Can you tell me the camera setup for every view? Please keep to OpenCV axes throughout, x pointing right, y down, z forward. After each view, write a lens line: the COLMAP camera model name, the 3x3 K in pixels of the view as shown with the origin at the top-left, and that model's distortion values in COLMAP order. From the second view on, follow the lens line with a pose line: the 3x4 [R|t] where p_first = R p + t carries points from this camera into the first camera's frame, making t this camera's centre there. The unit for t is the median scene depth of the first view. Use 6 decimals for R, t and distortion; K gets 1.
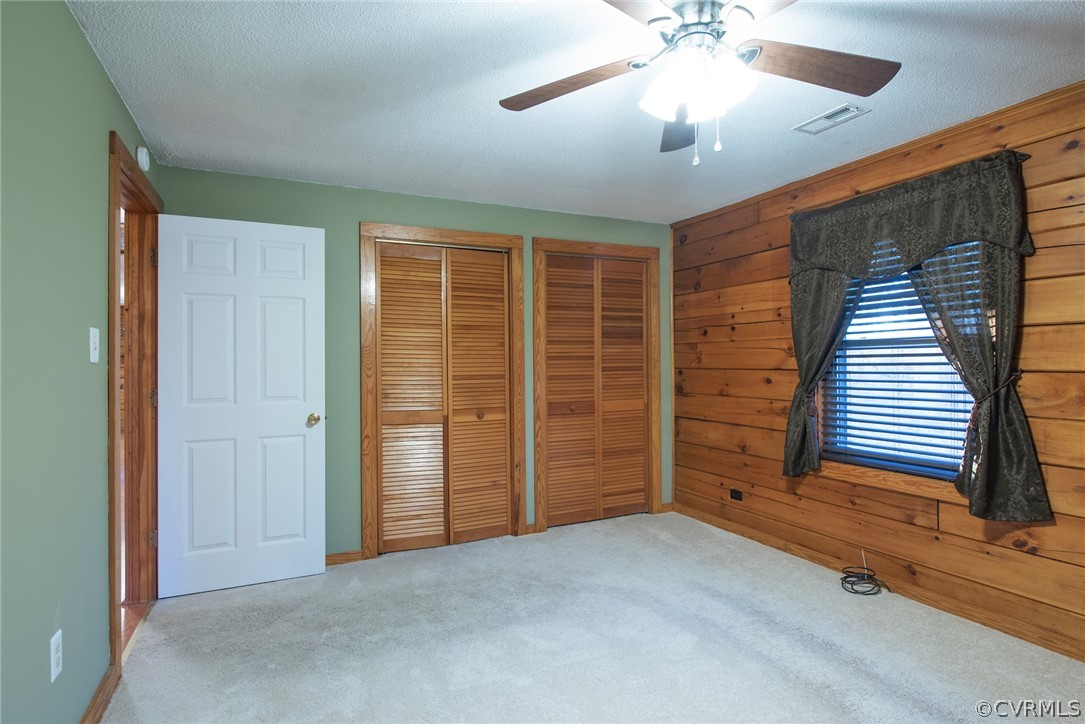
lens RADIAL K [[589.7, 0, 557.6], [0, 589.7, 360.2], [0, 0, 1]] dist [0.000637, 0.000452]
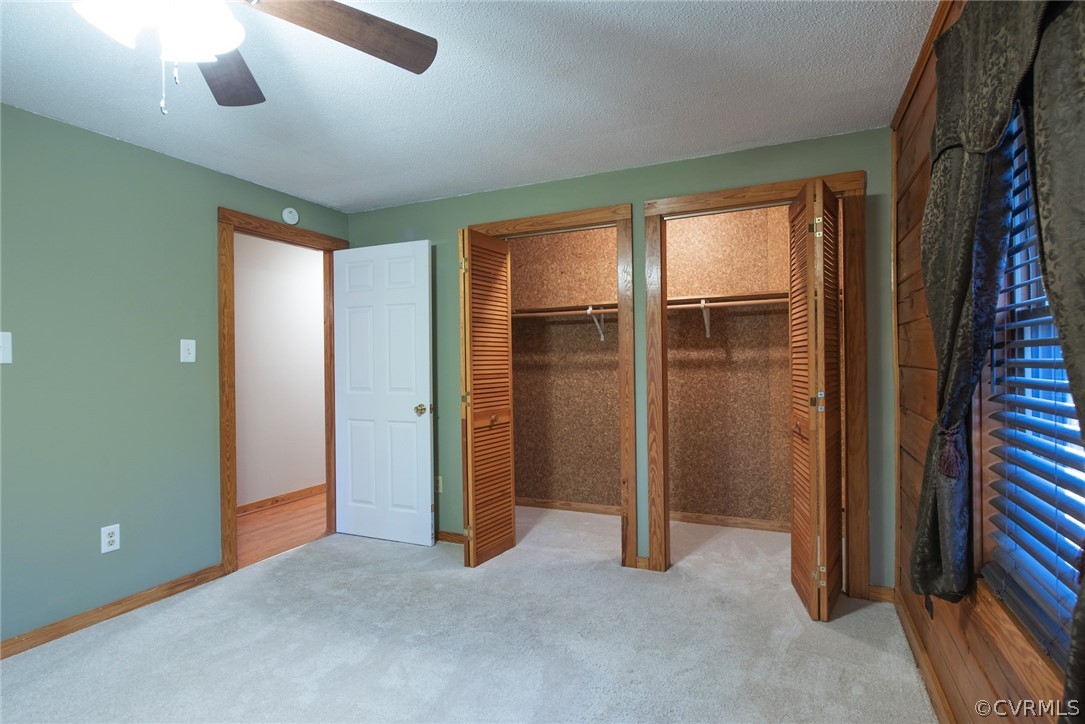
lens RADIAL K [[589.7, 0, 557.6], [0, 589.7, 360.2], [0, 0, 1]] dist [0.000637, 0.000452]
pose [[0.612637, 0.001578, -0.790363, 0.352040], [0.012754, 0.999848, 0.011882, -0.002649], [0.790262, -0.017359, 0.612524, 0.278352]]
